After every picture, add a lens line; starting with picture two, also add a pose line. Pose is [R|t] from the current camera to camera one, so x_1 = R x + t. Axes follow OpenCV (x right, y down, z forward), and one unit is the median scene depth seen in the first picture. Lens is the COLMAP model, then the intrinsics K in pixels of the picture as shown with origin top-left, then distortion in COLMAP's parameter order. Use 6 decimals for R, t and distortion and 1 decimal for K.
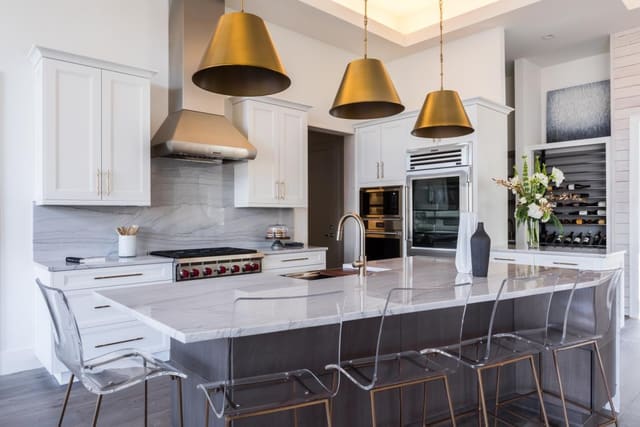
lens RADIAL K [[433.2, 0, 320.0], [0, 433.2, 213.5], [0, 0, 1]] dist [-0.034421, 0.001609]
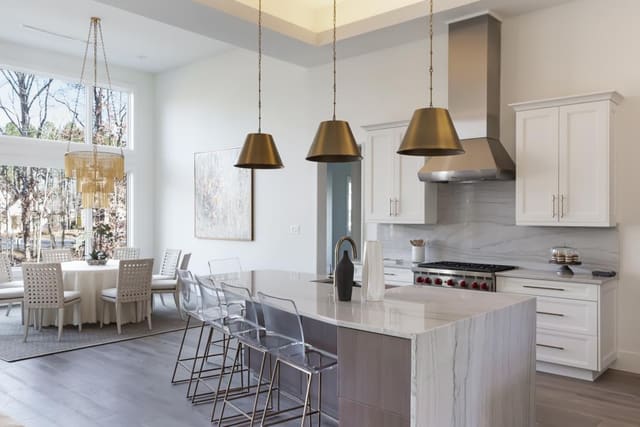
lens RADIAL K [[541.1, 0, 320.0], [0, 541.1, 213.5], [0, 0, 1]] dist [0.027862, 0.002601]
pose [[0.075492, 0.001736, -0.997145, 0.932129], [-0.001381, 0.999998, 0.001636, -0.040170], [0.997145, 0.001253, 0.075494, 0.457341]]
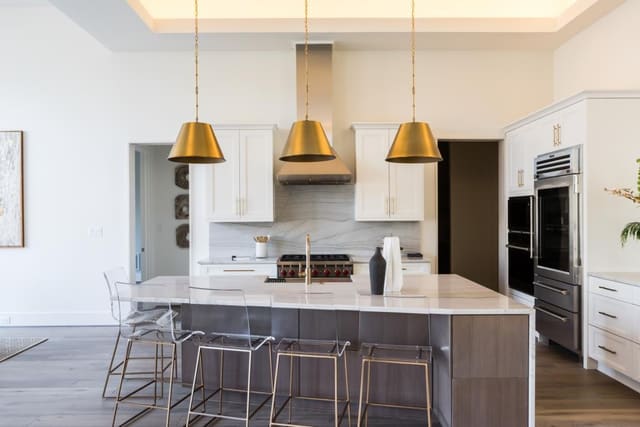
lens RADIAL K [[480.6, 0, 320.0], [0, 480.6, 213.5], [0, 0, 1]] dist [0.003589, -0.000739]
pose [[0.743978, -0.000429, -0.668204, 0.594201], [0.006131, 0.999962, 0.006184, -0.041705], [0.668176, -0.008697, 0.743953, -0.034784]]
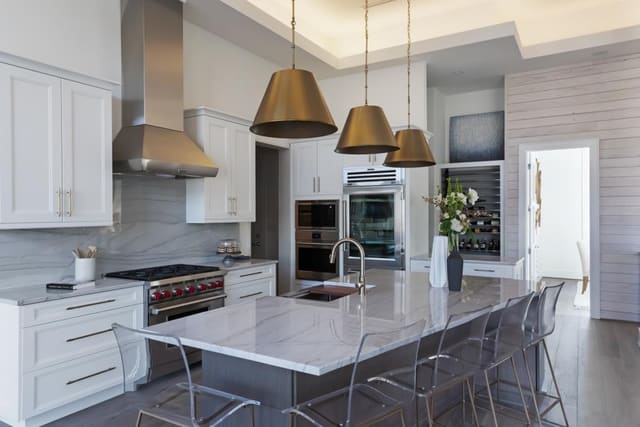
lens RADIAL K [[433.5, 0, 323.1], [0, 433.5, 210.8], [0, 0, 1]] dist [-0.003538, -0.000180]
pose [[0.959975, 0.003000, 0.280069, -0.171720], [-0.002605, 0.999995, -0.001784, -0.040176], [-0.280073, 0.000983, 0.959978, -0.033260]]
